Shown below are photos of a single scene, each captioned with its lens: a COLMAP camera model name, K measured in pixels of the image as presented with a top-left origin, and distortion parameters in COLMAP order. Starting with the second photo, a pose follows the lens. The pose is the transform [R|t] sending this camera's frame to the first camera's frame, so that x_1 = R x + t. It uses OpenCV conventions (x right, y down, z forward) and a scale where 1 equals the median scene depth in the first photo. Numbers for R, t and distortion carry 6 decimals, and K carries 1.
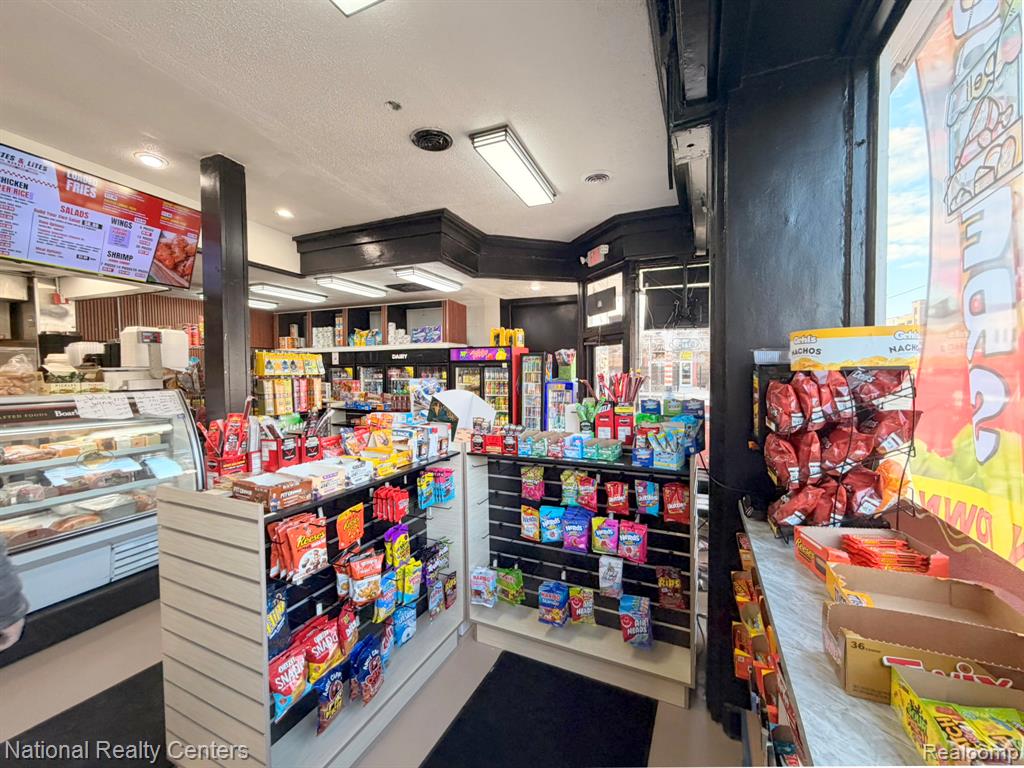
lens RADIAL K [[414.6, 0, 512.0], [0, 414.6, 384.0], [0, 0, 1]] dist [0.000631, -0.000007]
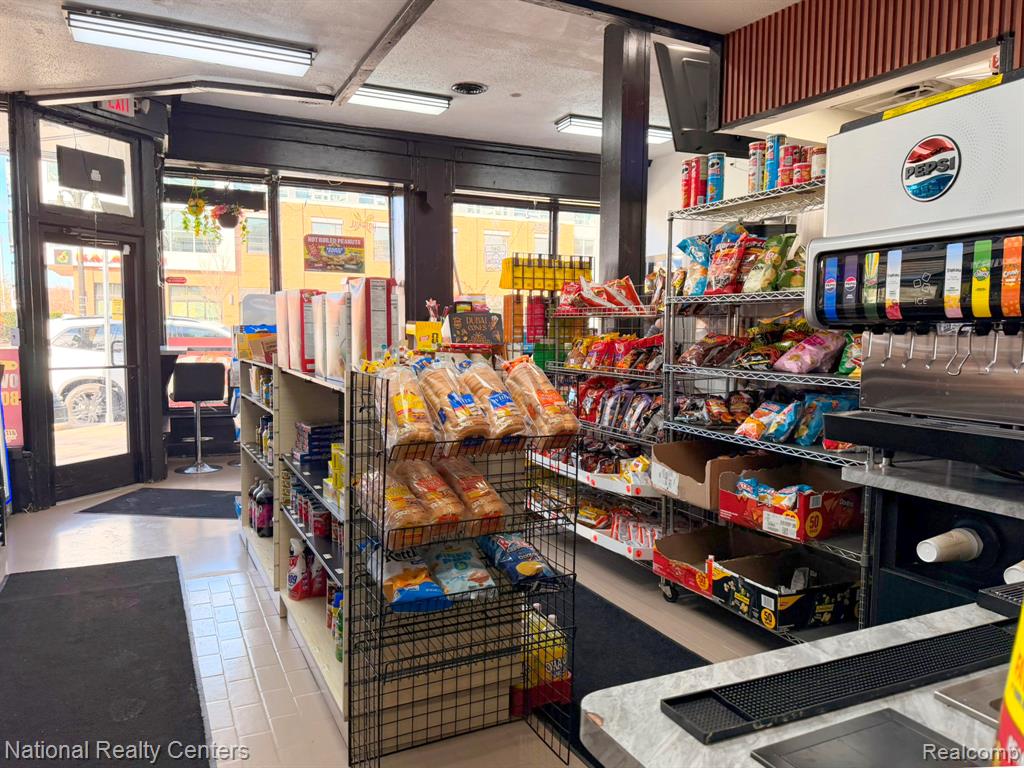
lens RADIAL K [[741.8, 0, 512.0], [0, 741.8, 384.0], [0, 0, 1]] dist [0.107636, -0.165481]
pose [[-0.739534, -0.049452, 0.671300, -0.804549], [0.018077, 0.995479, 0.093247, 0.009983], [-0.672876, 0.081094, -0.735297, 1.188493]]
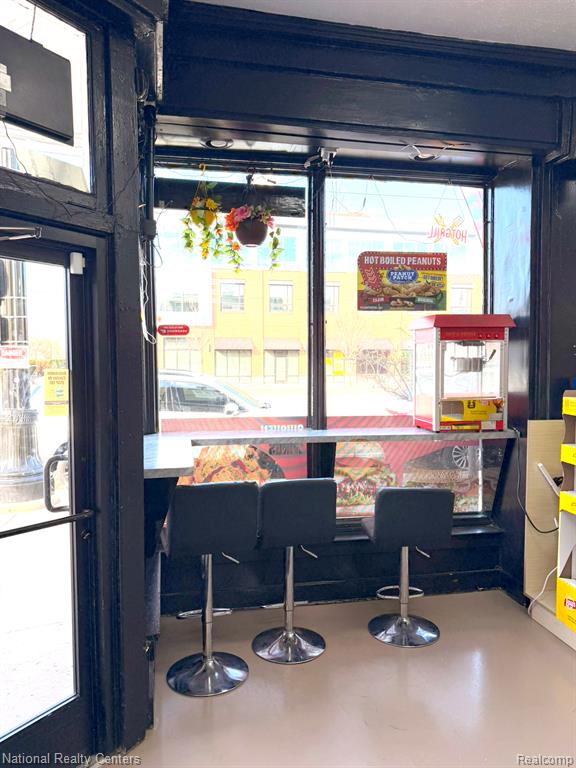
lens RADIAL K [[556.4, 0, 288.0], [0, 556.4, 384.0], [0, 0, 1]] dist [0.107636, -0.165481]
pose [[-0.585376, -0.017838, 0.810566, -0.127270], [0.037032, 0.998126, 0.048709, -0.020817], [-0.809916, 0.058530, -0.583618, 0.894189]]
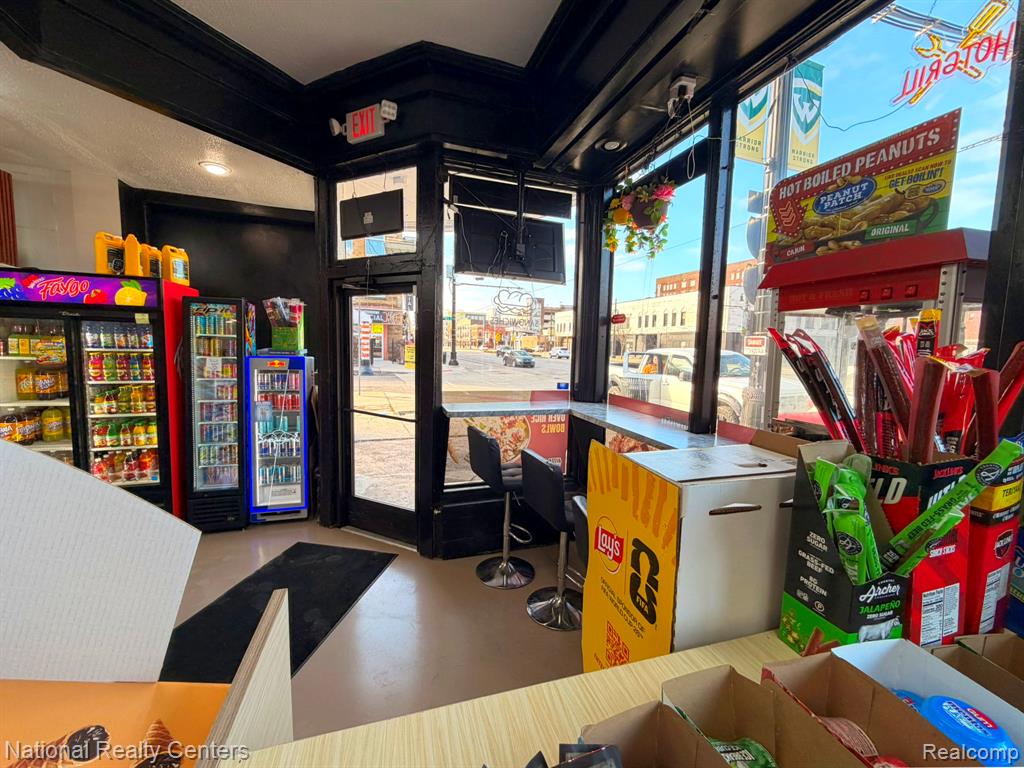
lens RADIAL K [[414.6, 0, 512.0], [0, 414.6, 384.0], [0, 0, 1]] dist [0.000631, -0.000007]
pose [[0.739161, -0.035678, 0.672583, -0.026501], [-0.008919, 0.997990, 0.062741, -0.004227], [-0.673470, -0.052375, 0.737357, 0.368788]]
